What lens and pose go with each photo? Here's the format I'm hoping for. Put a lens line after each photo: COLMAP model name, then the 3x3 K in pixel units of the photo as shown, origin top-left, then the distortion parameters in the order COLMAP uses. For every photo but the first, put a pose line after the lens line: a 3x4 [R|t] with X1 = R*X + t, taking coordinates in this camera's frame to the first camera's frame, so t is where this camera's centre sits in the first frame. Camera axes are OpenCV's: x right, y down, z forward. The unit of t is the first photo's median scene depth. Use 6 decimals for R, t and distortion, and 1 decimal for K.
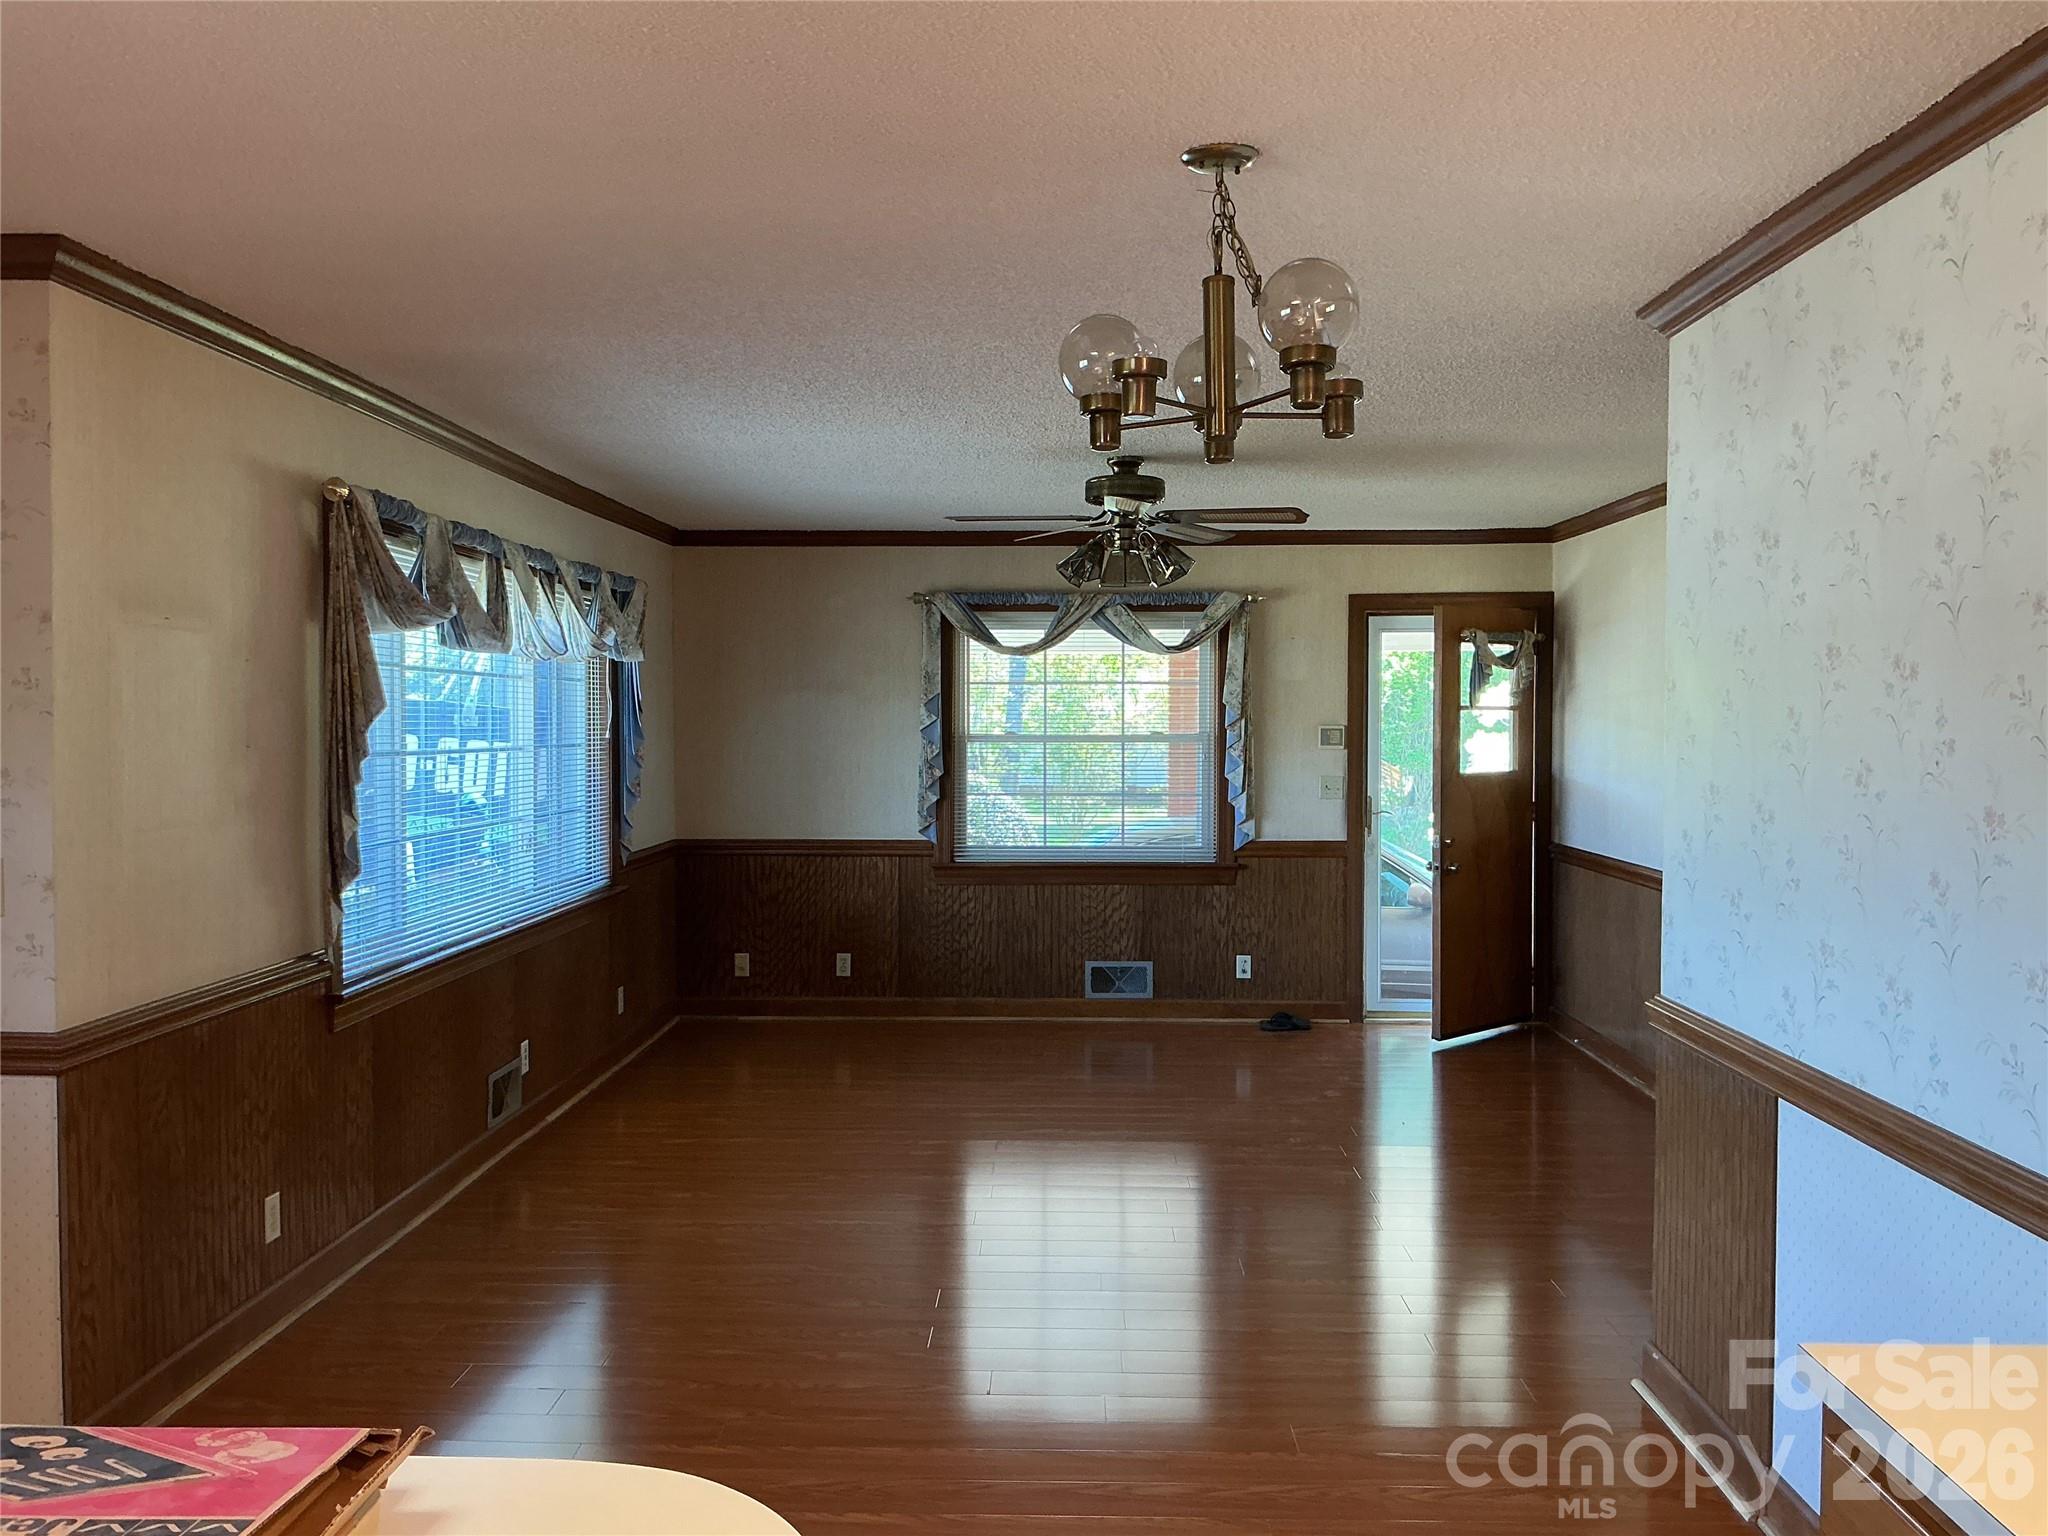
lens RADIAL K [[1702.7, 0, 1014.5], [0, 1702.7, 760.4], [0, 0, 1]] dist [0.086344, -0.157577]
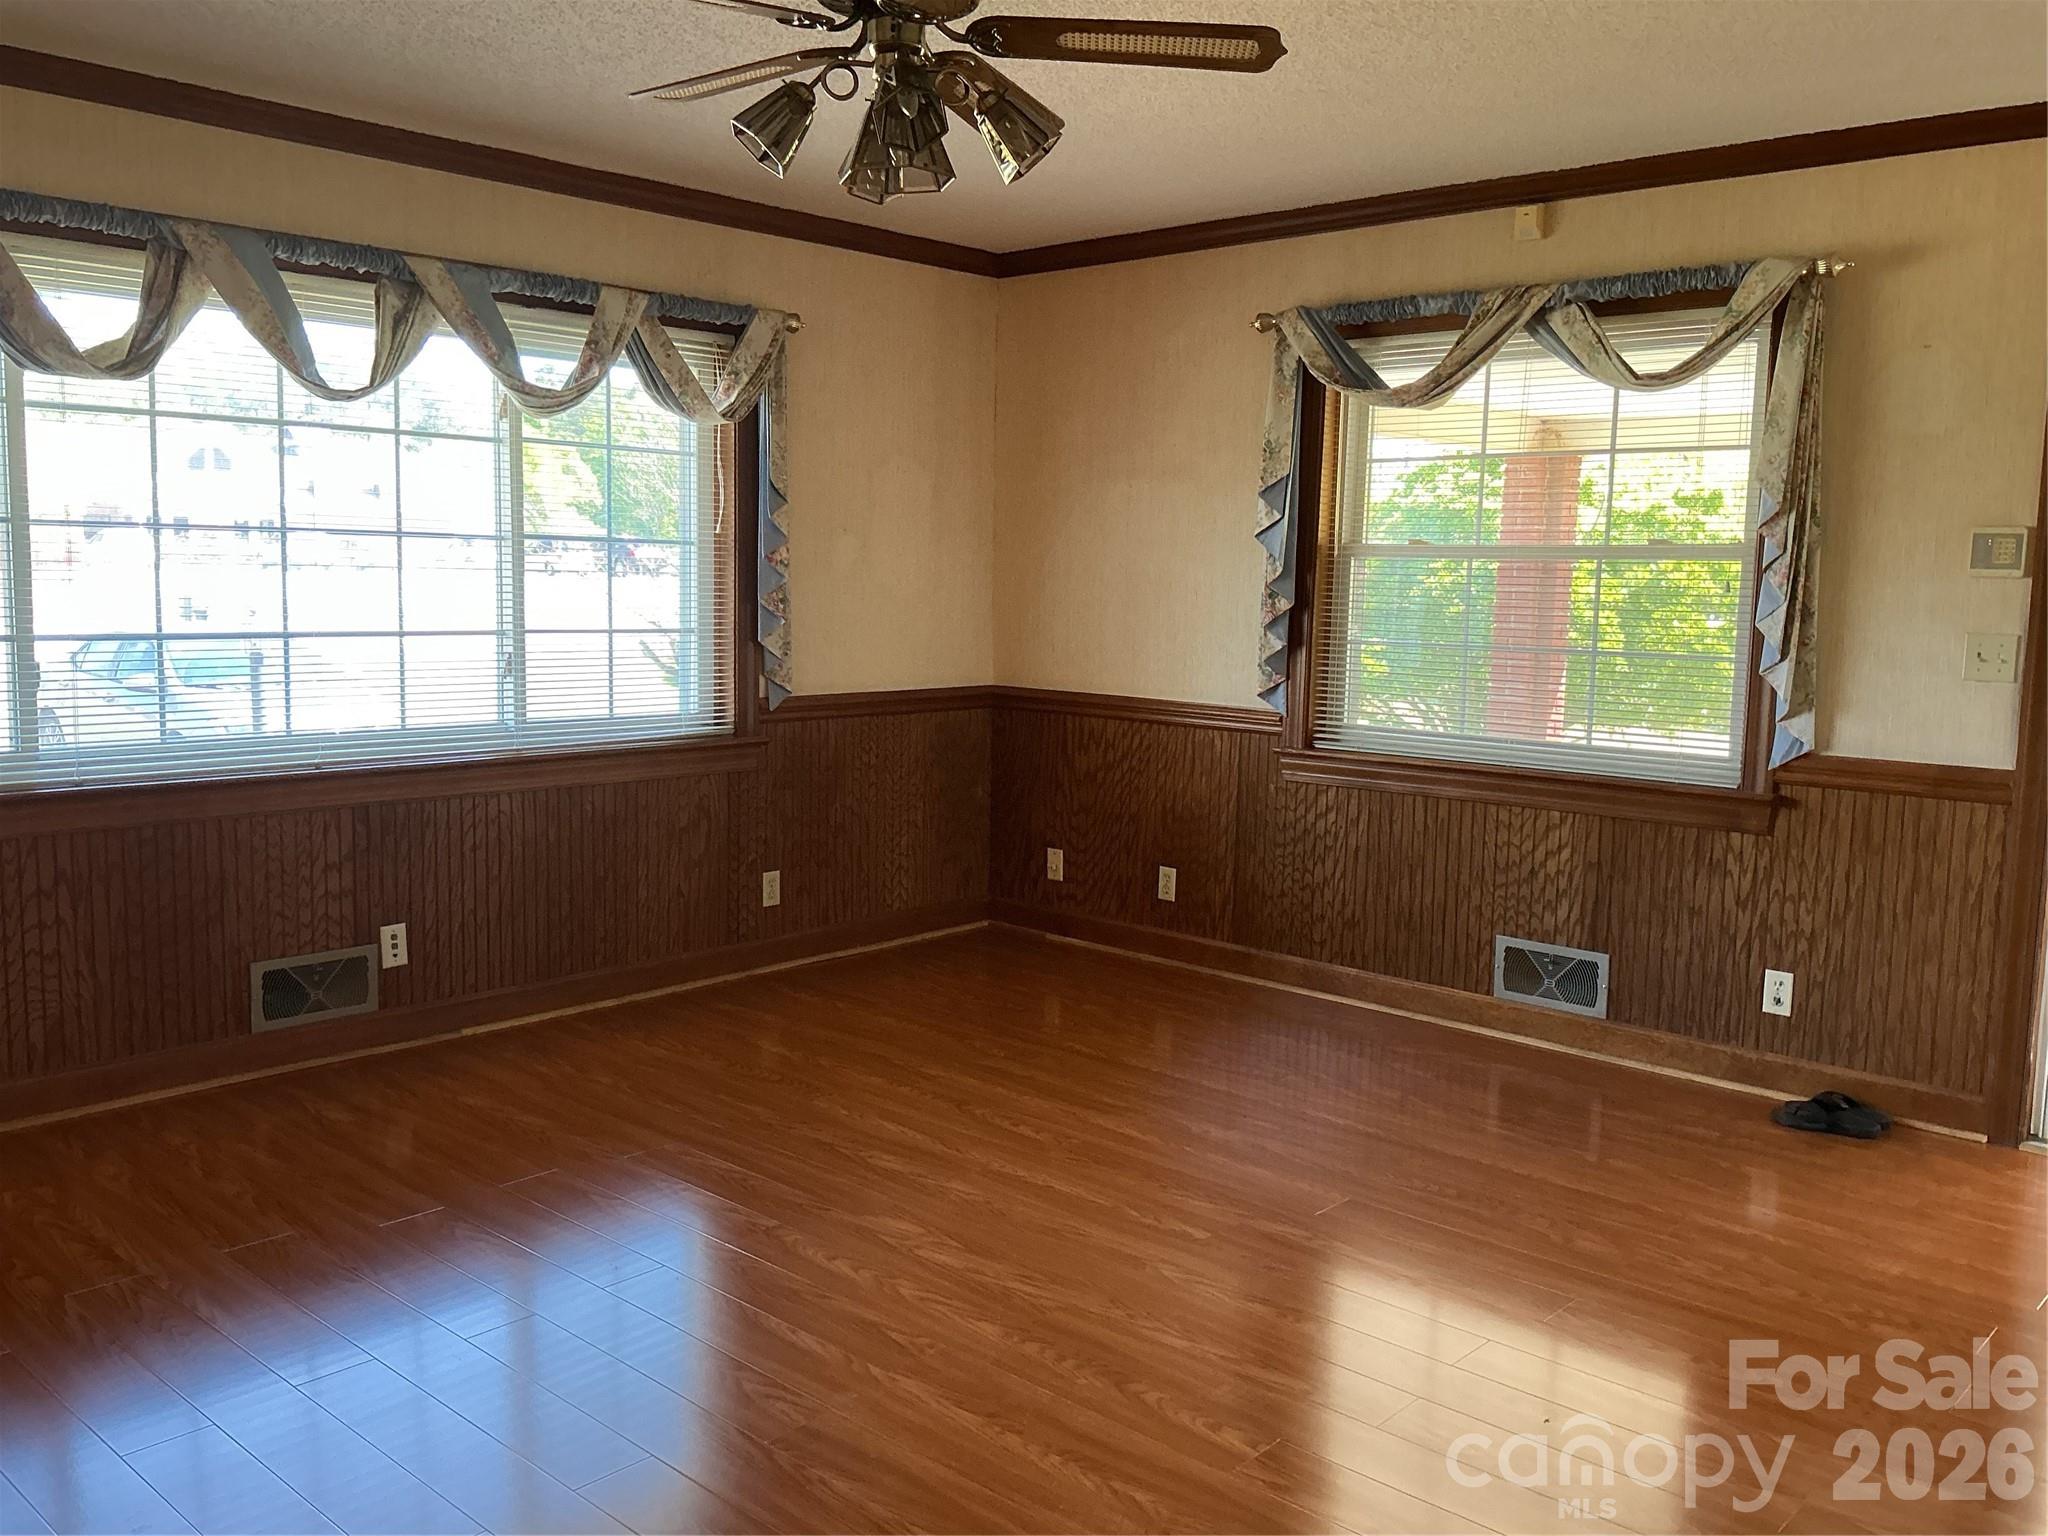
lens RADIAL K [[1702.7, 0, 1022.0], [0, 1702.7, 757.5], [0, 0, 1]] dist [0.086344, -0.157577]
pose [[0.745805, 0.087827, -0.660350, 0.304827], [-0.039502, 0.995357, 0.087770, 0.012226], [0.664992, -0.039374, 0.745812, 0.458532]]
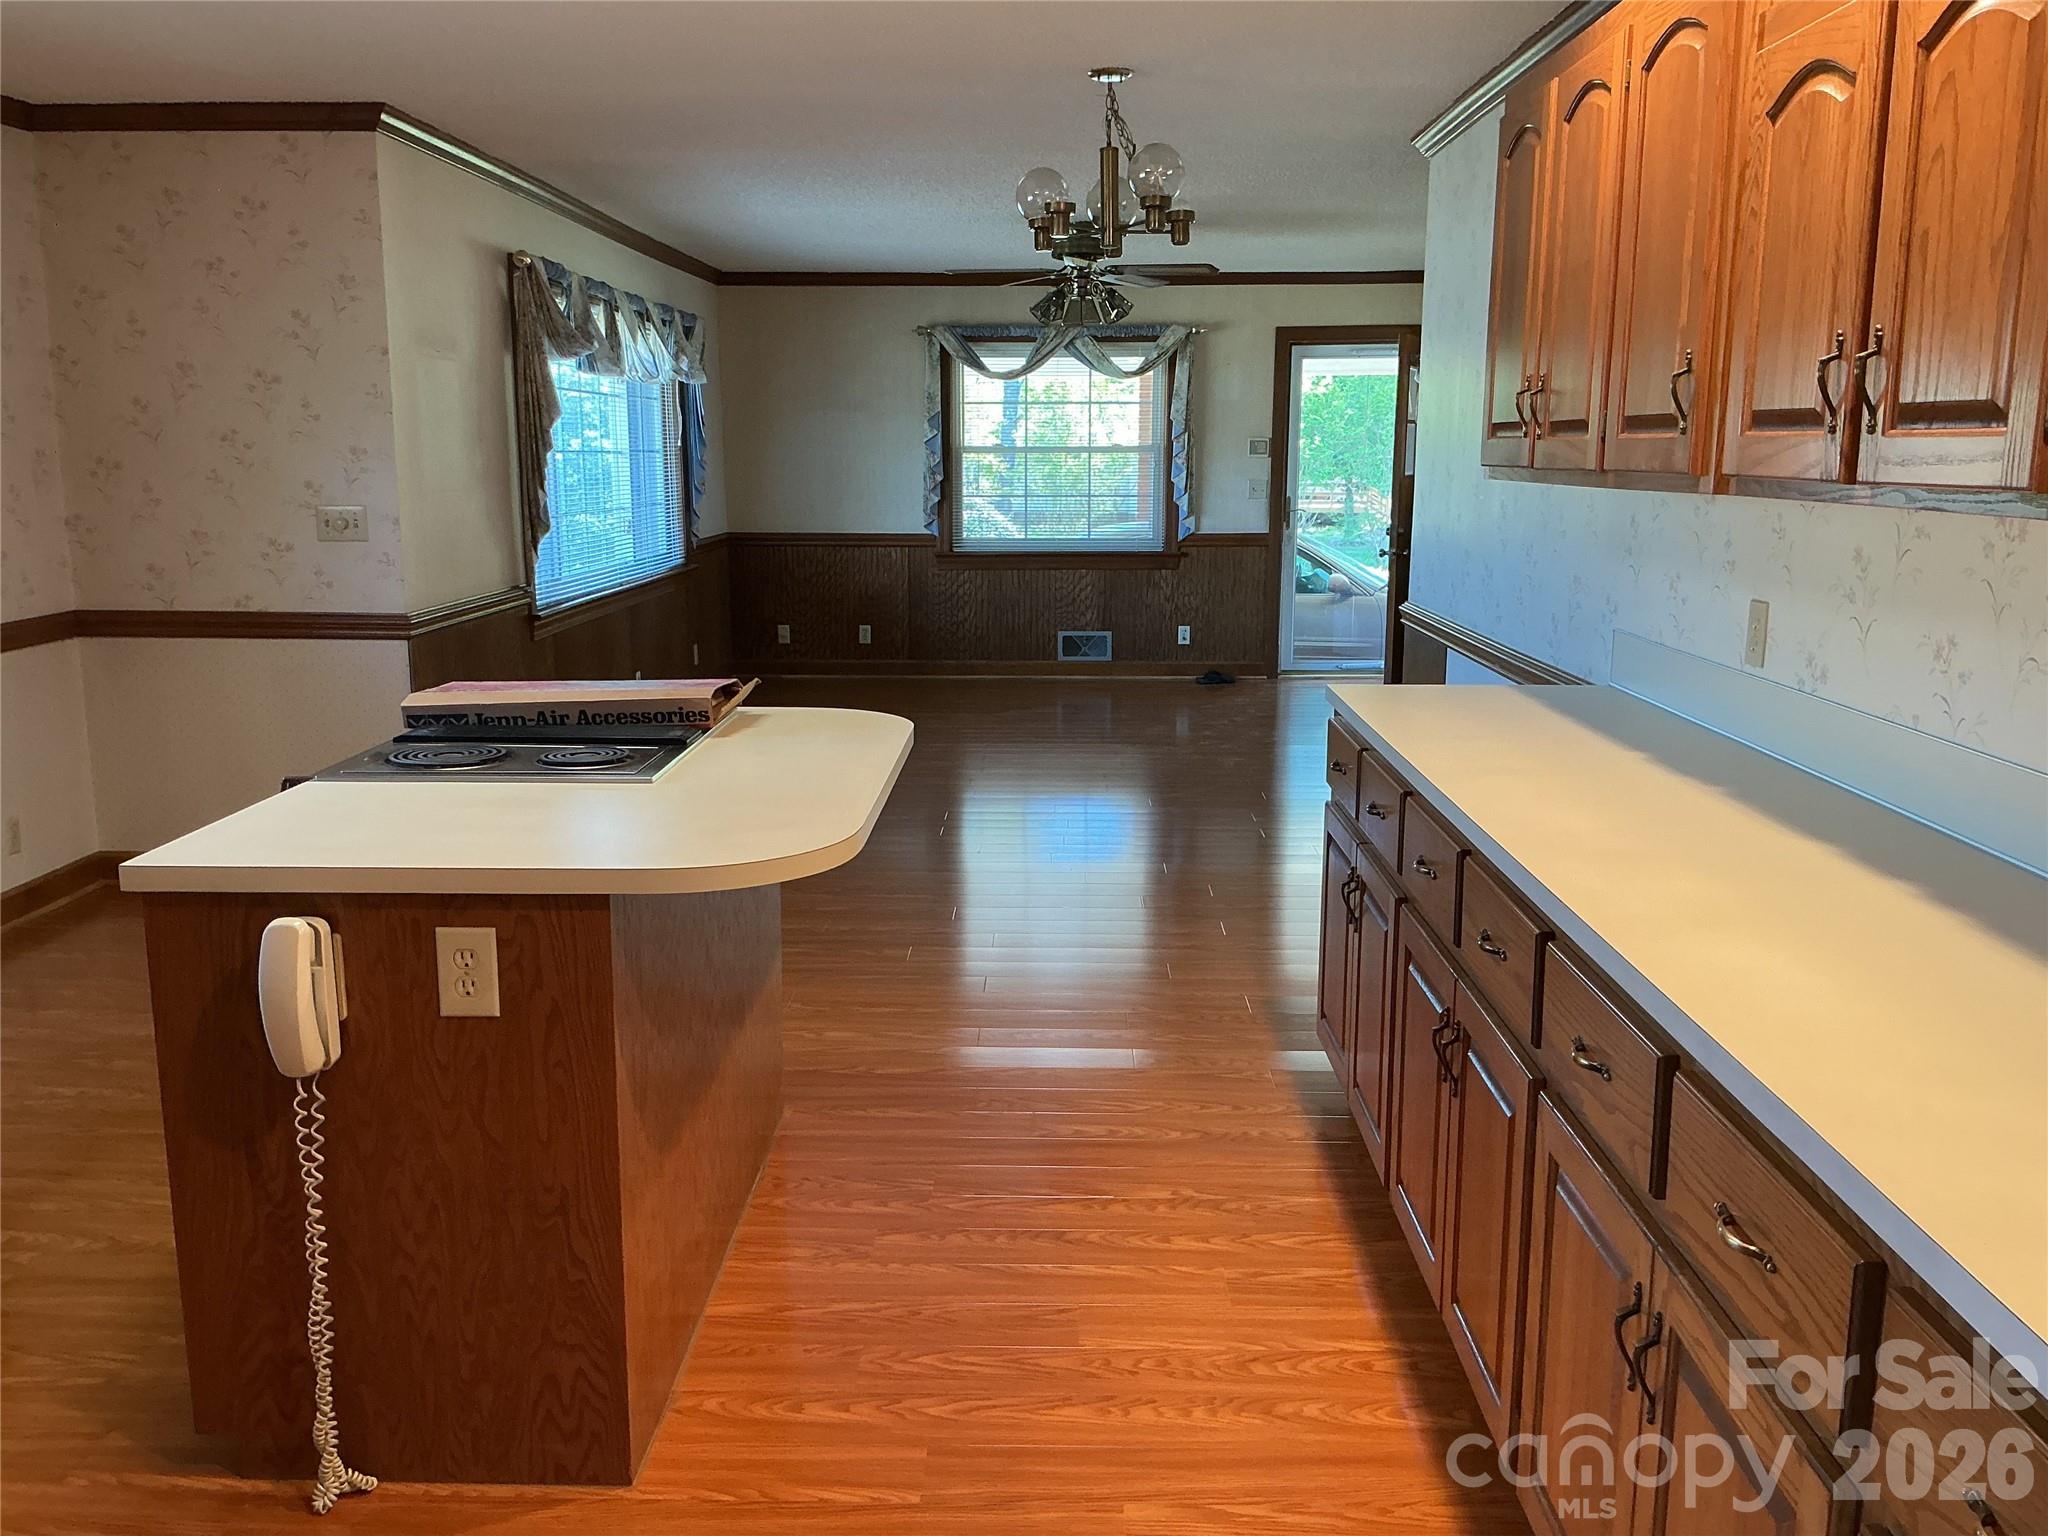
lens RADIAL K [[1702.7, 0, 1022.5], [0, 1702.7, 778.5], [0, 0, 1]] dist [0.086344, -0.157577]
pose [[0.999977, -0.001687, 0.006501, 0.007095], [0.000583, 0.986087, 0.166229, 0.016602], [-0.006691, -0.166221, 0.986066, -0.253574]]
